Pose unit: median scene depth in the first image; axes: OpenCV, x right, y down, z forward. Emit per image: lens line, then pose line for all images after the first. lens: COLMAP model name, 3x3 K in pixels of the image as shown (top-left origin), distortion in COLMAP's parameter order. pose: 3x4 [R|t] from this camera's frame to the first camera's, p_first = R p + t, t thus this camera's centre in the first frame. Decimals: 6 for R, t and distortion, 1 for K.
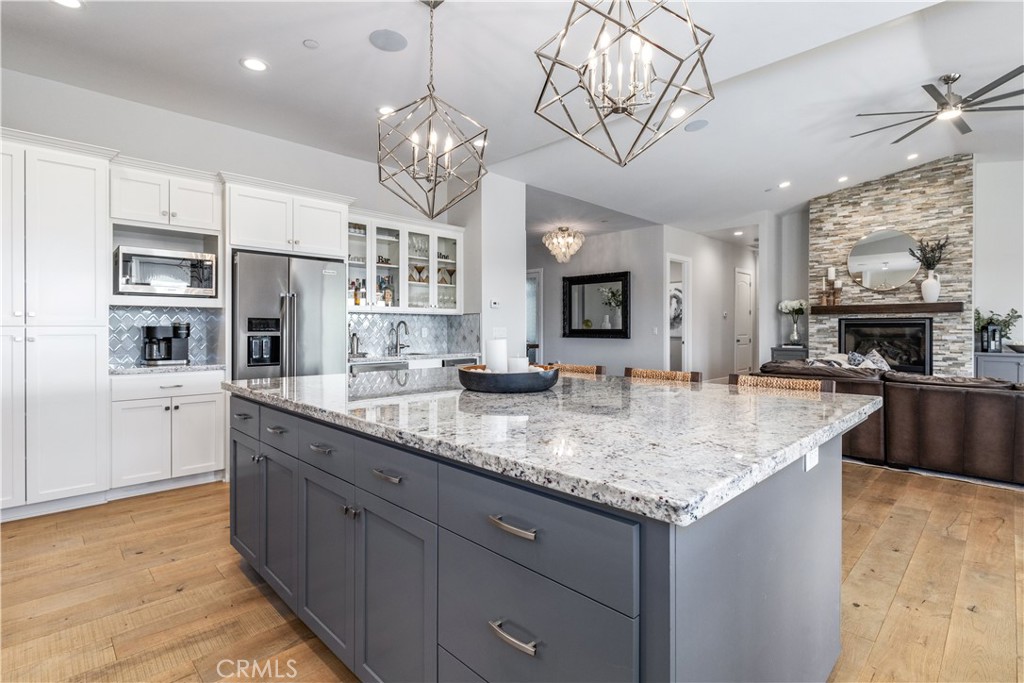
lens RADIAL K [[492.9, 0, 517.7], [0, 492.9, 329.7], [0, 0, 1]] dist [0.003720, 0.000650]
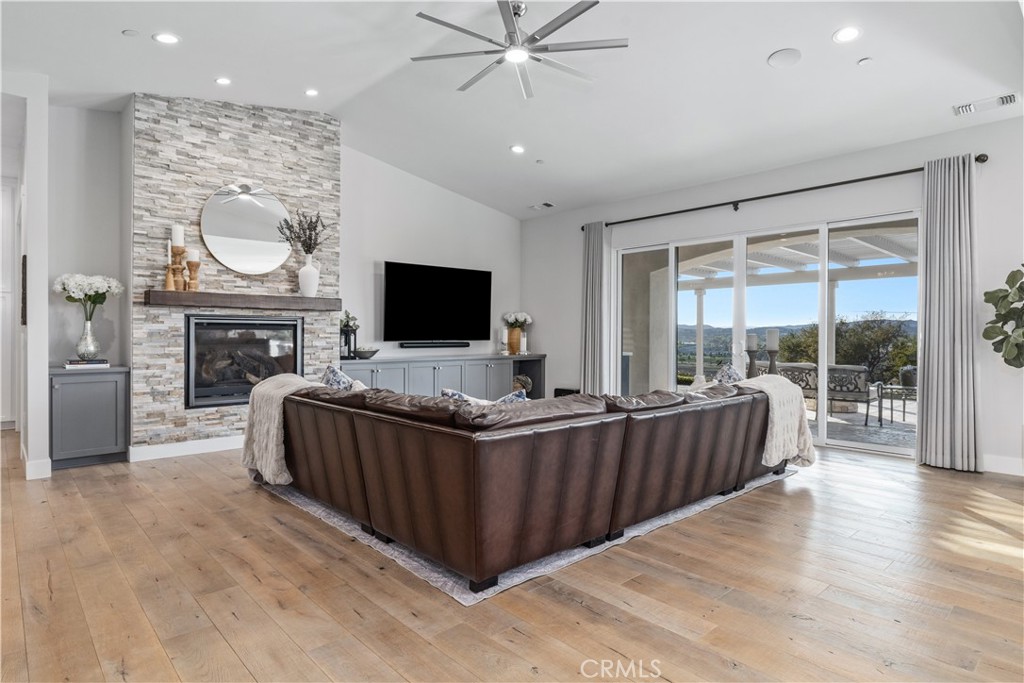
lens RADIAL K [[567.0, 0, 510.6], [0, 567.0, 334.9], [0, 0, 1]] dist [0.006178, 0.000591]
pose [[0.050694, -0.002886, 0.998710, -0.015919], [-0.004691, 0.999984, 0.003128, -0.002123], [-0.998703, -0.004844, 0.050680, 0.771973]]
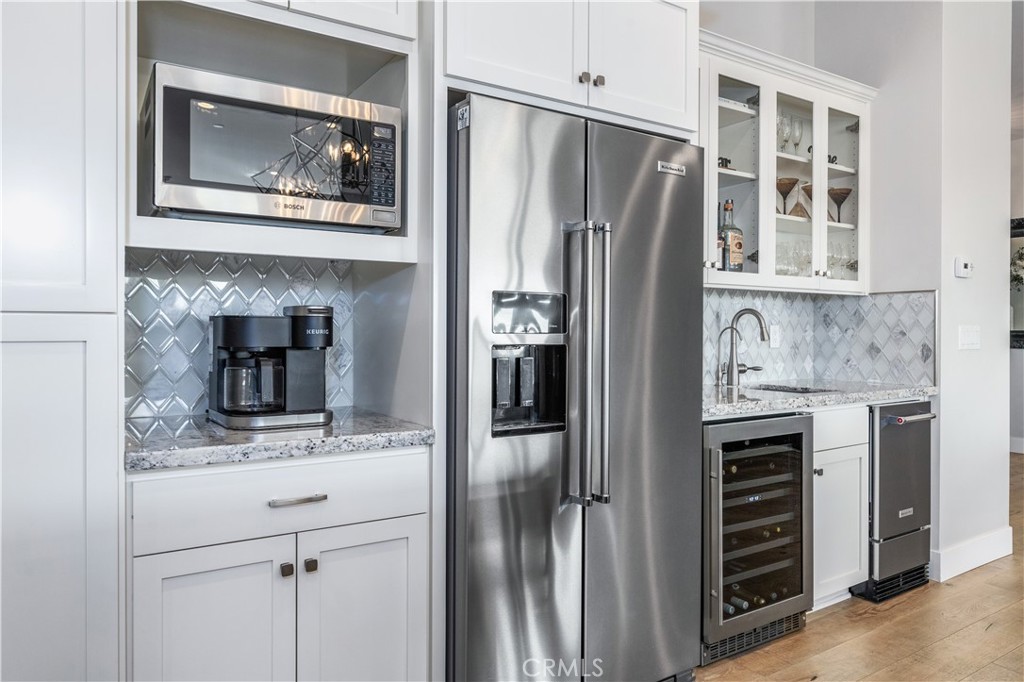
lens RADIAL K [[697.2, 0, 539.9], [0, 697.2, 331.4], [0, 0, 1]] dist [0.008213, 0.003905]
pose [[0.984829, 0.001392, -0.173520, -0.286075], [-0.001837, 0.999995, -0.002401, 0.003197], [0.173516, 0.002684, 0.984827, 0.354638]]
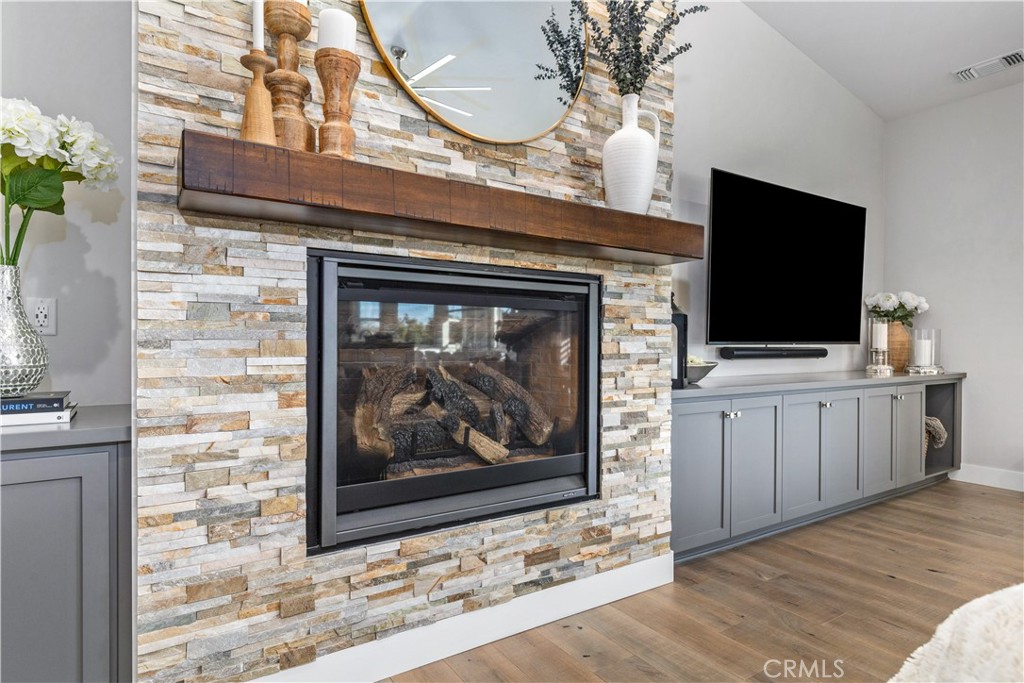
lens RADIAL K [[567.0, 0, 517.1], [0, 567.0, 345.1], [0, 0, 1]] dist [0.006178, 0.000591]
pose [[0.209633, -0.004656, 0.977769, 0.619343], [-0.006183, 0.999962, 0.006087, 0.015377], [-0.977761, -0.007322, 0.209596, 1.183143]]
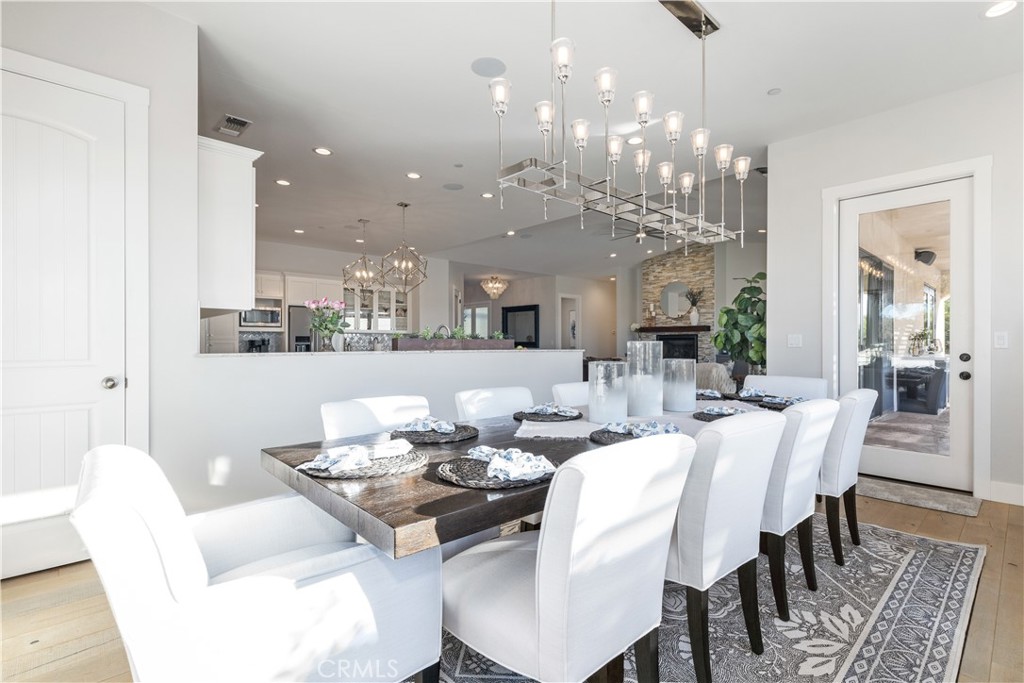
lens RADIAL K [[471.6, 0, 545.9], [0, 471.6, 338.7], [0, 0, 1]] dist [0.001304, 0.000482]
pose [[0.999929, -0.000968, -0.011858, 0.409093], [0.000864, 0.999961, -0.008787, 0.004702], [0.011866, 0.008776, 0.999891, -0.748208]]
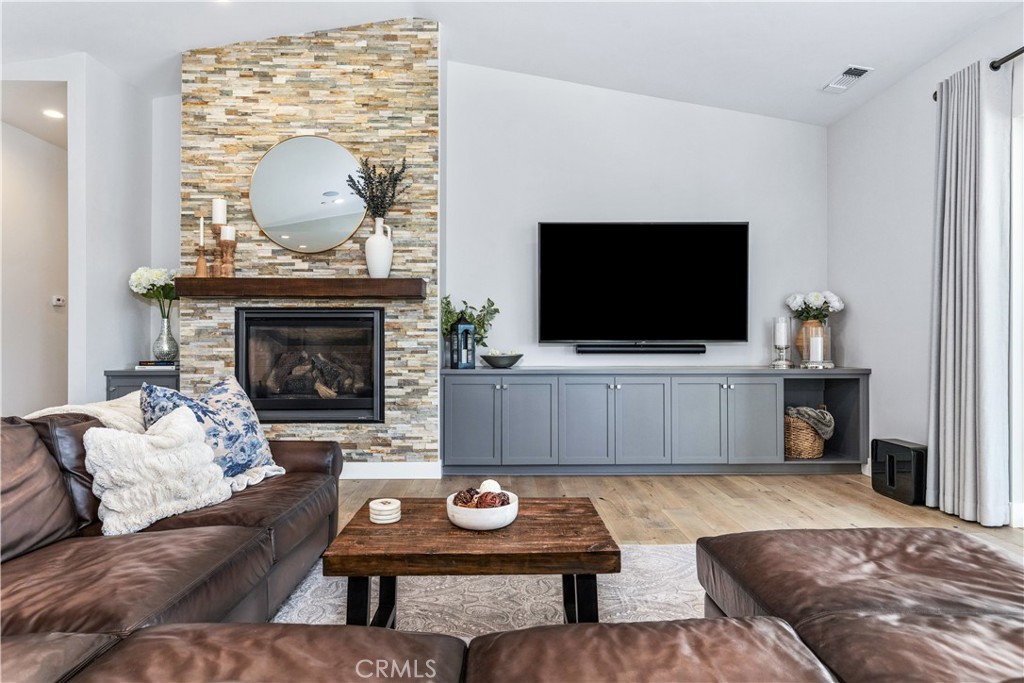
lens RADIAL K [[567.0, 0, 509.1], [0, 567.0, 338.2], [0, 0, 1]] dist [0.006178, 0.000591]
pose [[0.701059, 0.004018, 0.713092, 0.592282], [0.001538, 0.999973, -0.007147, 0.016277], [-0.713102, 0.006107, 0.701034, 0.560859]]
